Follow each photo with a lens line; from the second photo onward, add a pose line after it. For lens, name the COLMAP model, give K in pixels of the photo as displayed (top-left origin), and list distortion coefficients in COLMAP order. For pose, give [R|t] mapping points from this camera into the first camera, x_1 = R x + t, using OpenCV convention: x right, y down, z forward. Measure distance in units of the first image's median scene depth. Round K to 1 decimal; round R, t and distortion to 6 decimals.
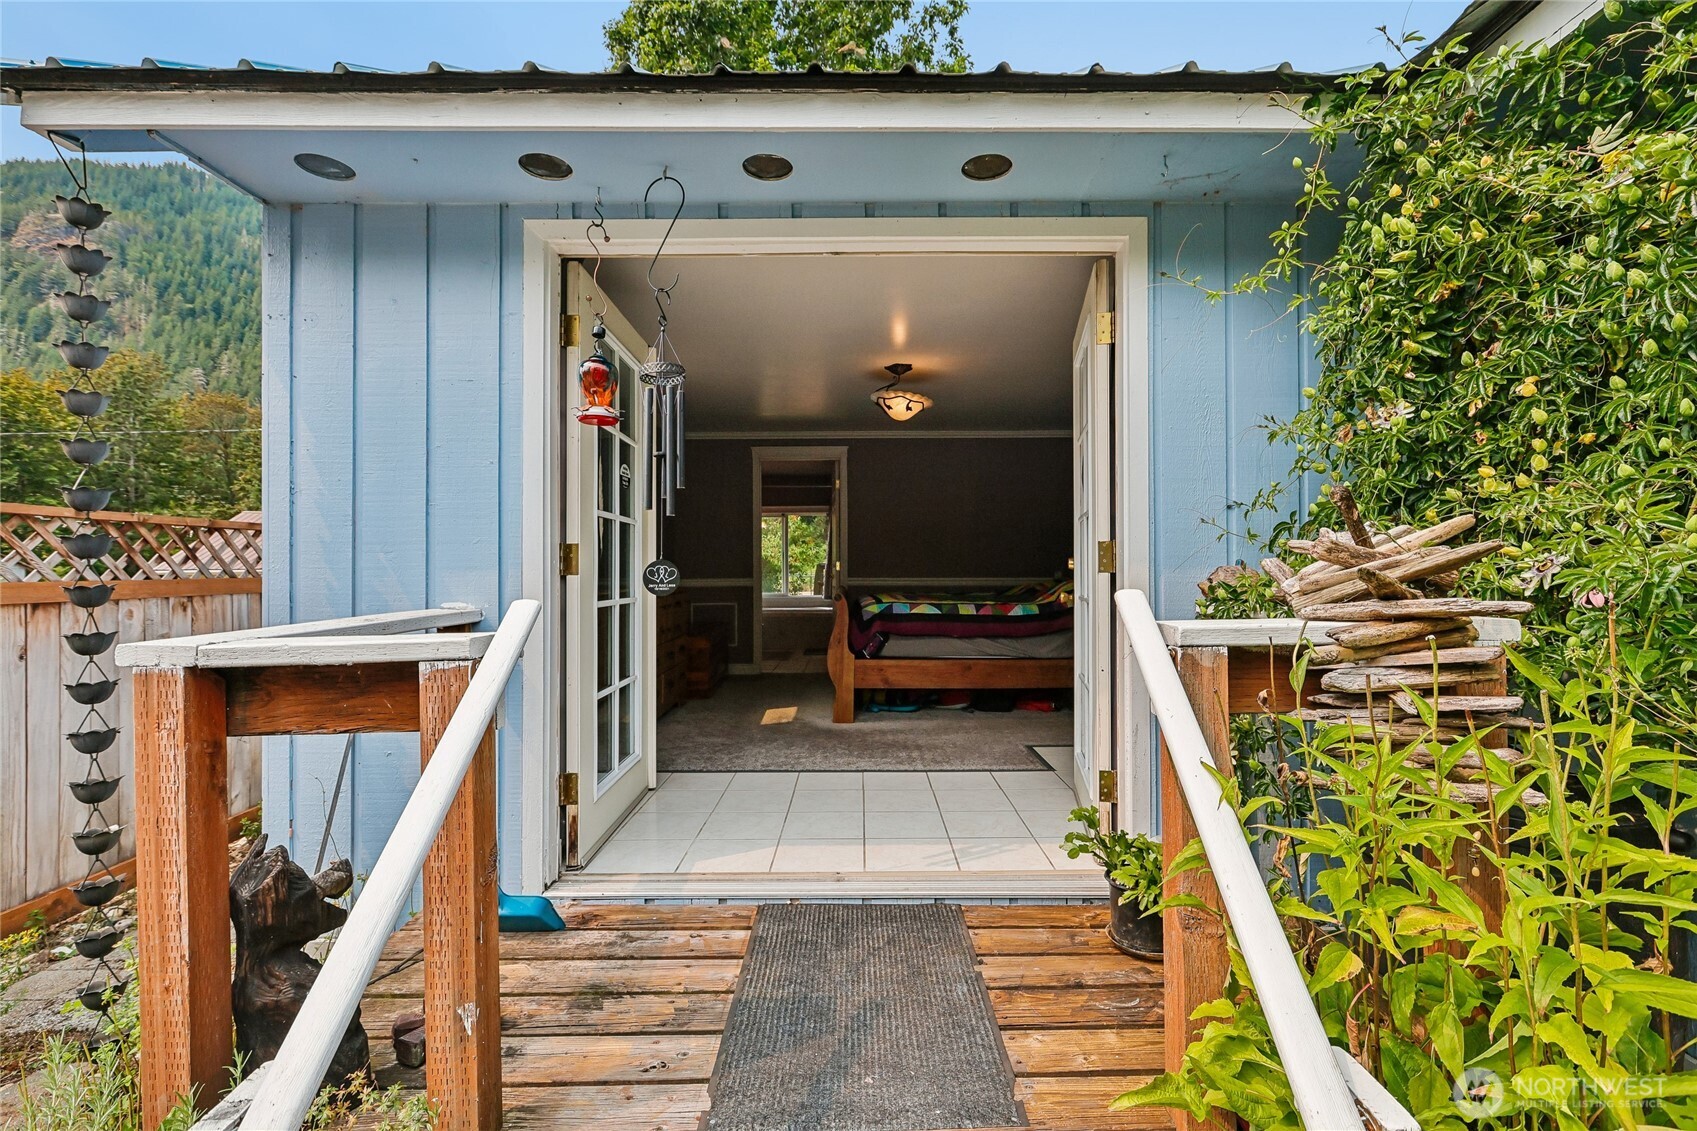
lens RADIAL K [[768.6, 0, 848.5], [0, 768.6, 565.5], [0, 0, 1]] dist [-0.000340, 0.000341]
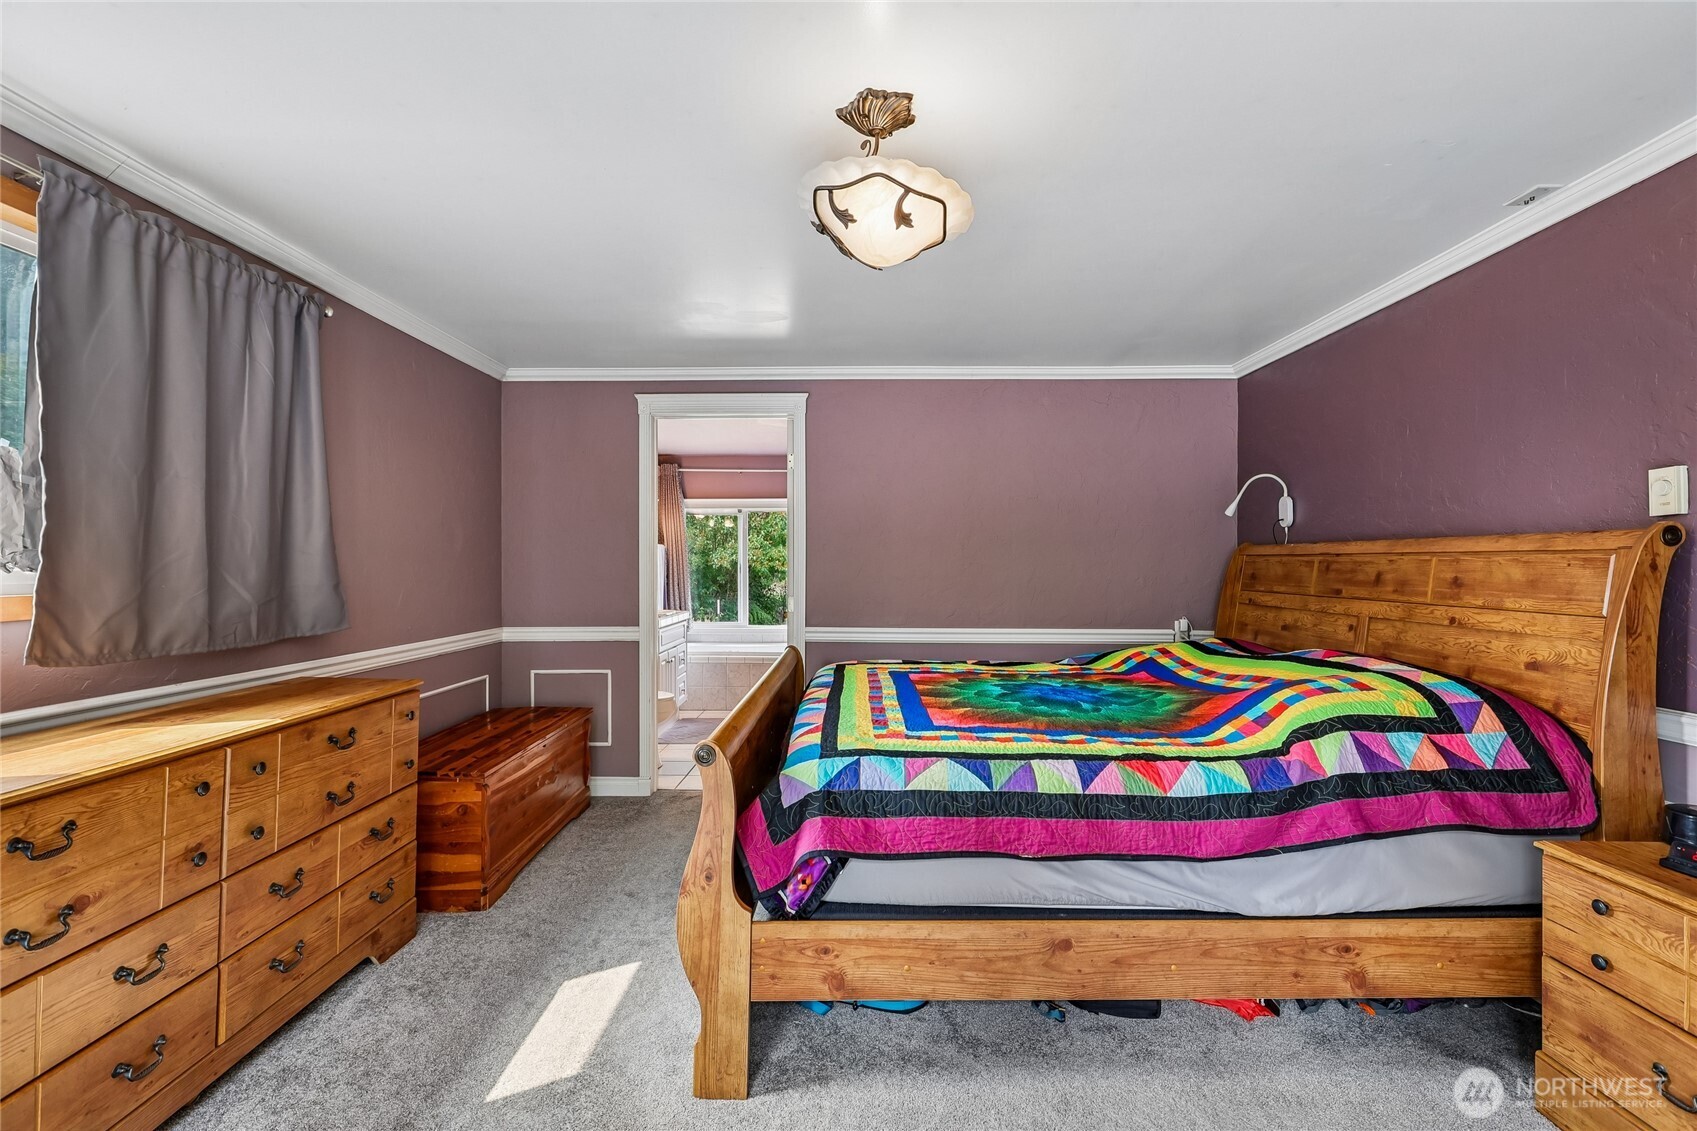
lens RADIAL K [[749.5, 0, 860.2], [0, 749.5, 566.3], [0, 0, 1]] dist [-0.004016, 0.002112]
pose [[0.999985, 0.003369, -0.004421, 0.058353], [-0.003331, 0.999957, 0.008699, -0.046822], [0.004450, -0.008684, 0.999952, 0.630720]]
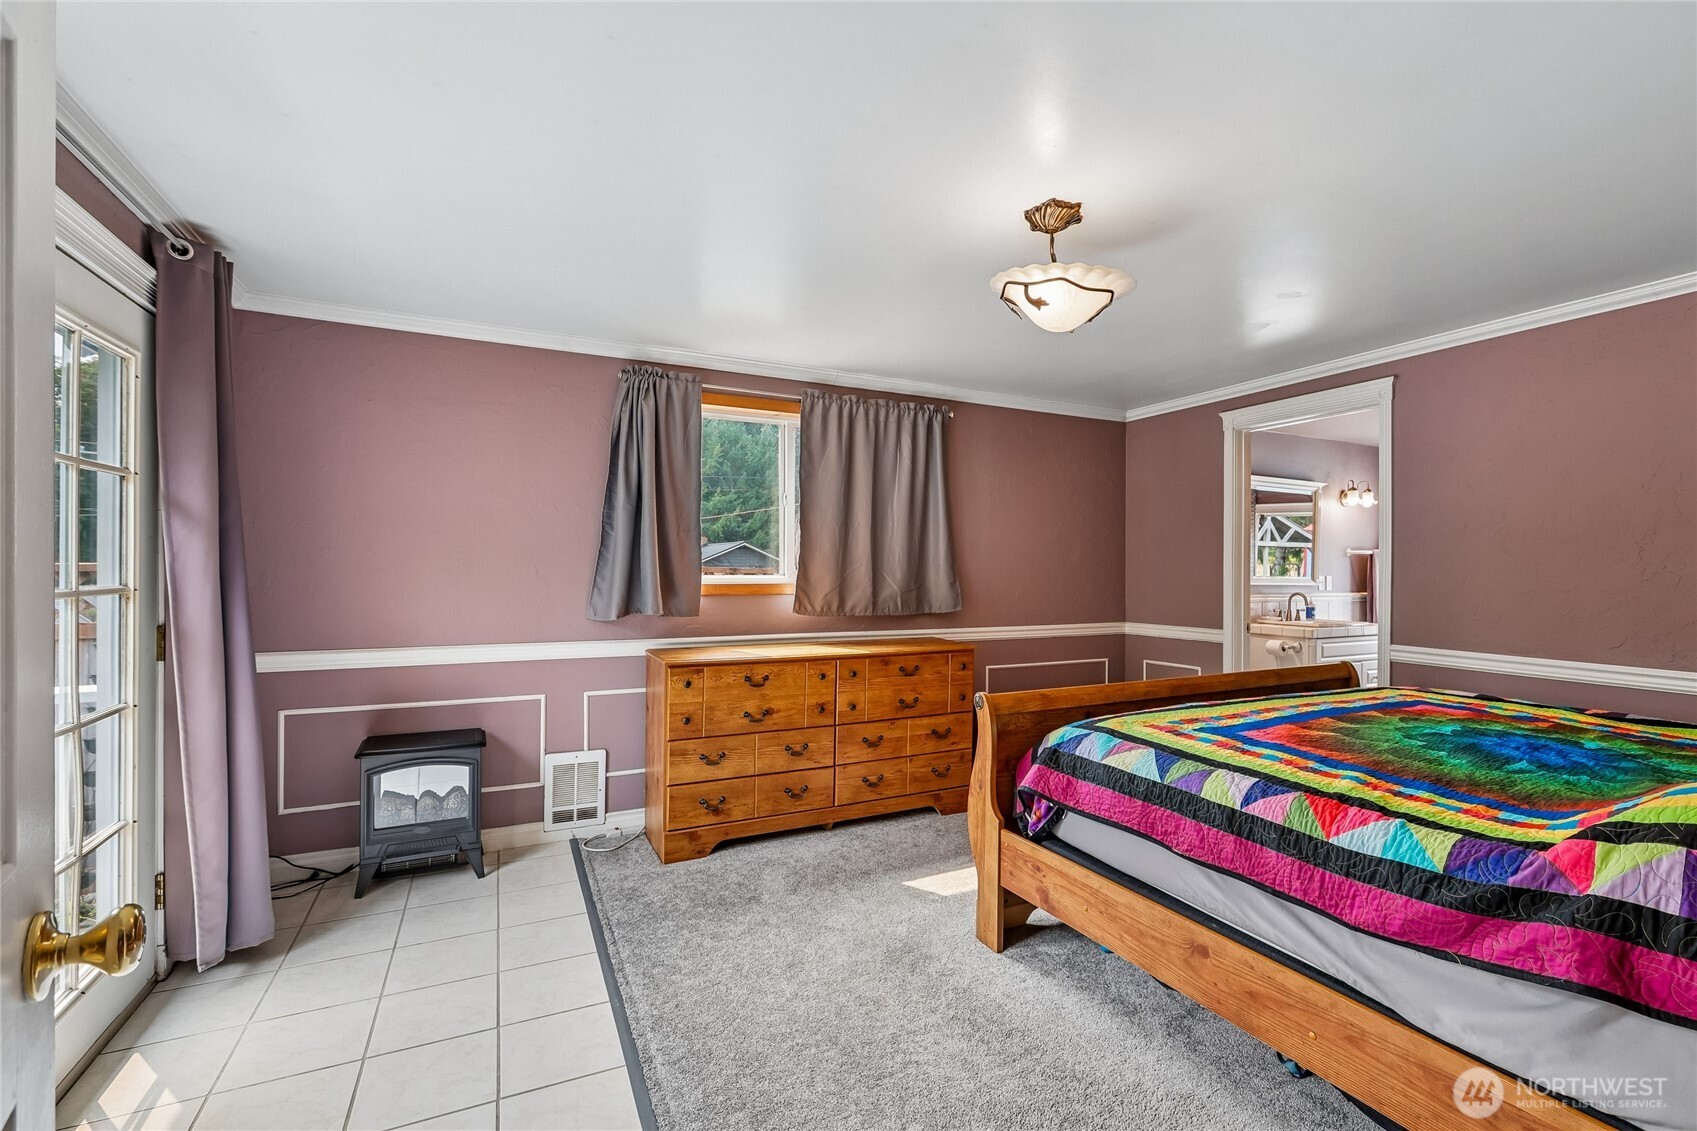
lens RADIAL K [[749.5, 0, 860.2], [0, 749.5, 566.3], [0, 0, 1]] dist [-0.004016, 0.002112]
pose [[0.447604, 0.001980, -0.894230, 0.385811], [-0.001569, 0.999998, 0.001429, -0.047643], [0.894230, 0.000764, 0.447606, 0.677568]]
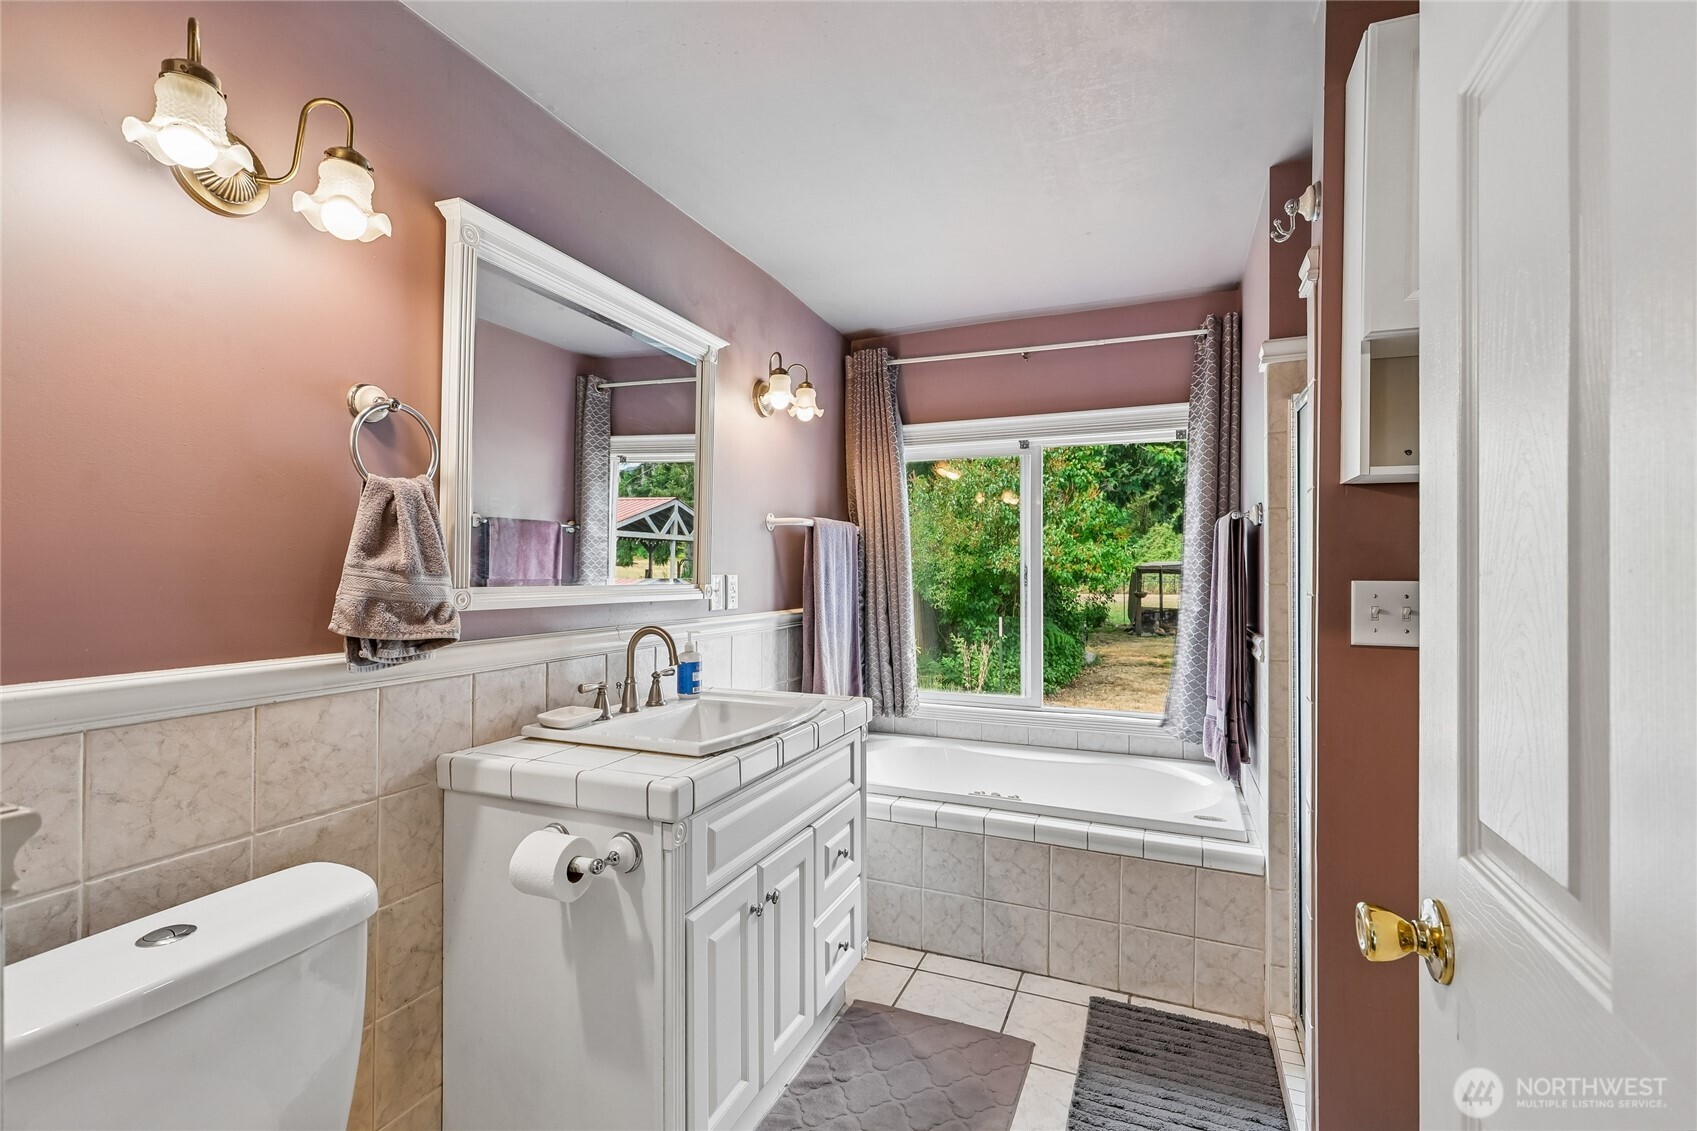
lens RADIAL K [[768.6, 0, 848.5], [0, 768.6, 565.5], [0, 0, 1]] dist [-0.000340, 0.000341]
pose [[0.921193, 0.000223, -0.389107, -0.065105], [0.000626, 0.999998, 0.002056, -0.039067], [0.389106, -0.002138, 0.921190, 1.419739]]
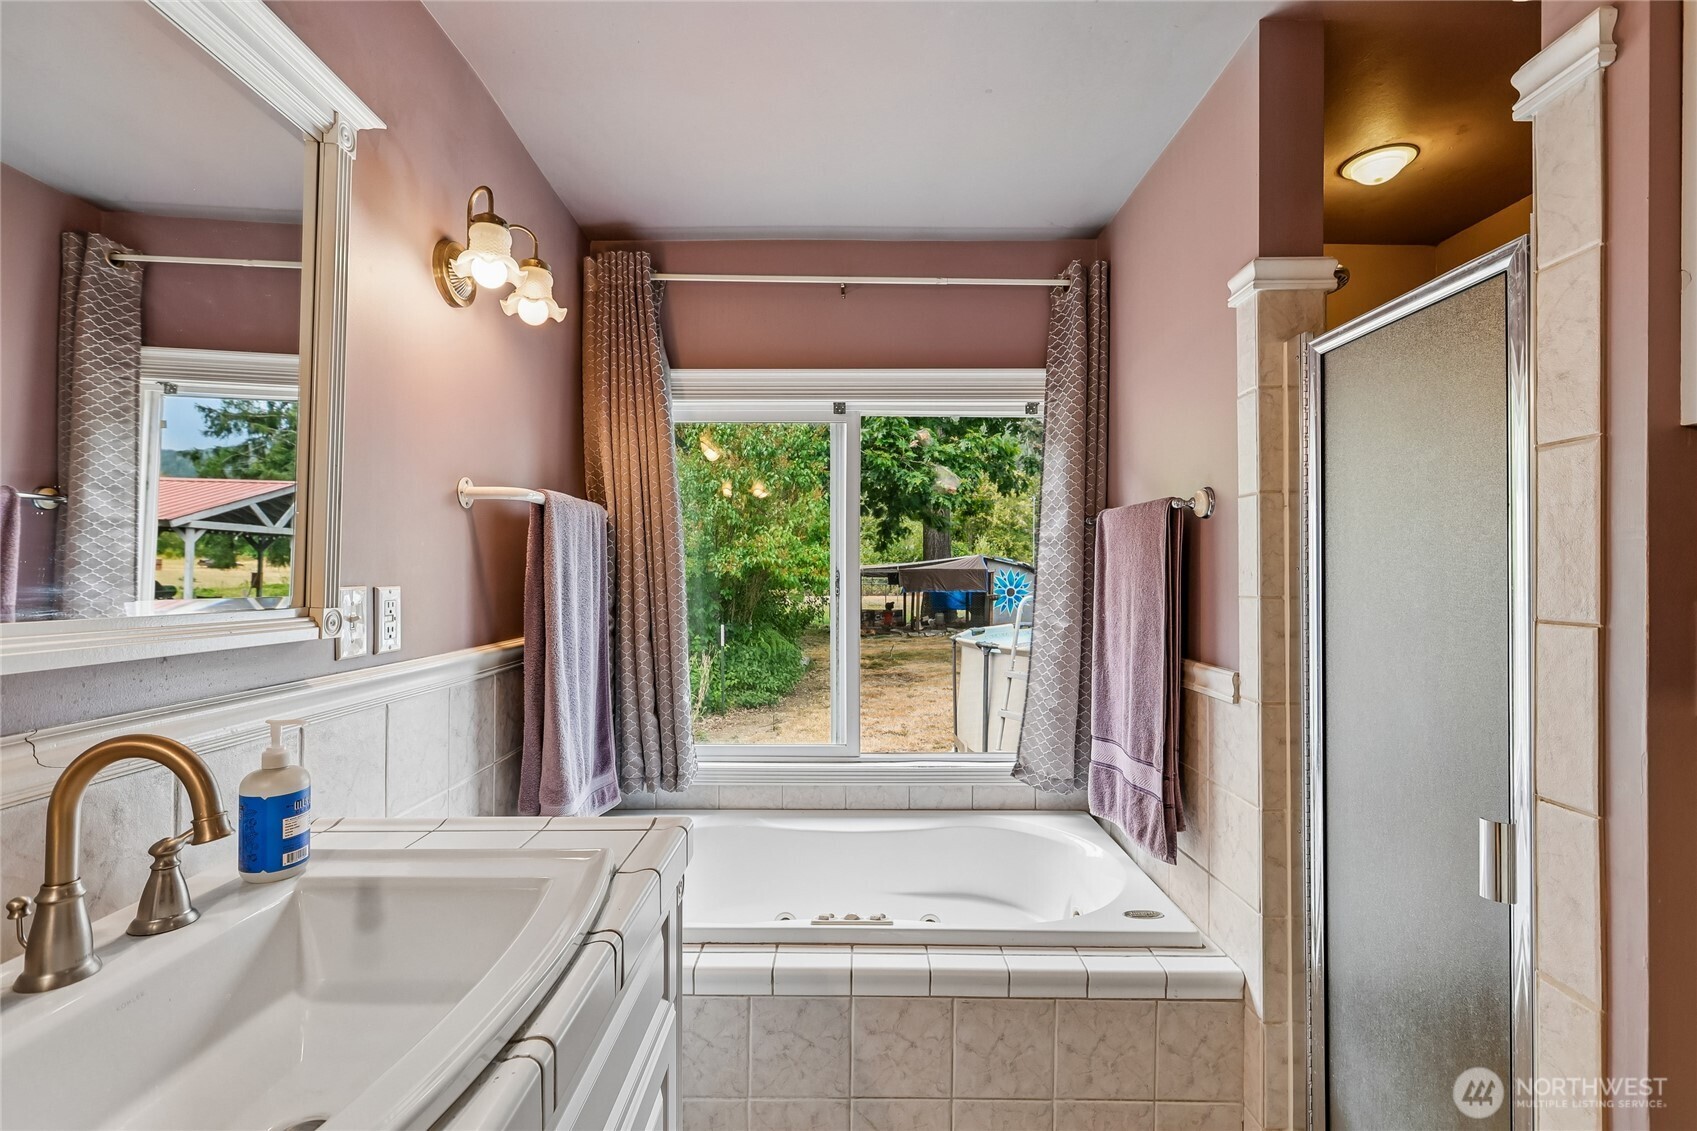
lens RADIAL K [[770.9, 0, 864.3], [0, 770.9, 566.1], [0, 0, 1]] dist [-0.004194, 0.007945]
pose [[0.999951, 0.002482, 0.009587, -0.170110], [-0.002469, 0.999996, -0.001343, -0.039101], [-0.009590, 0.001319, 0.999953, 1.587121]]
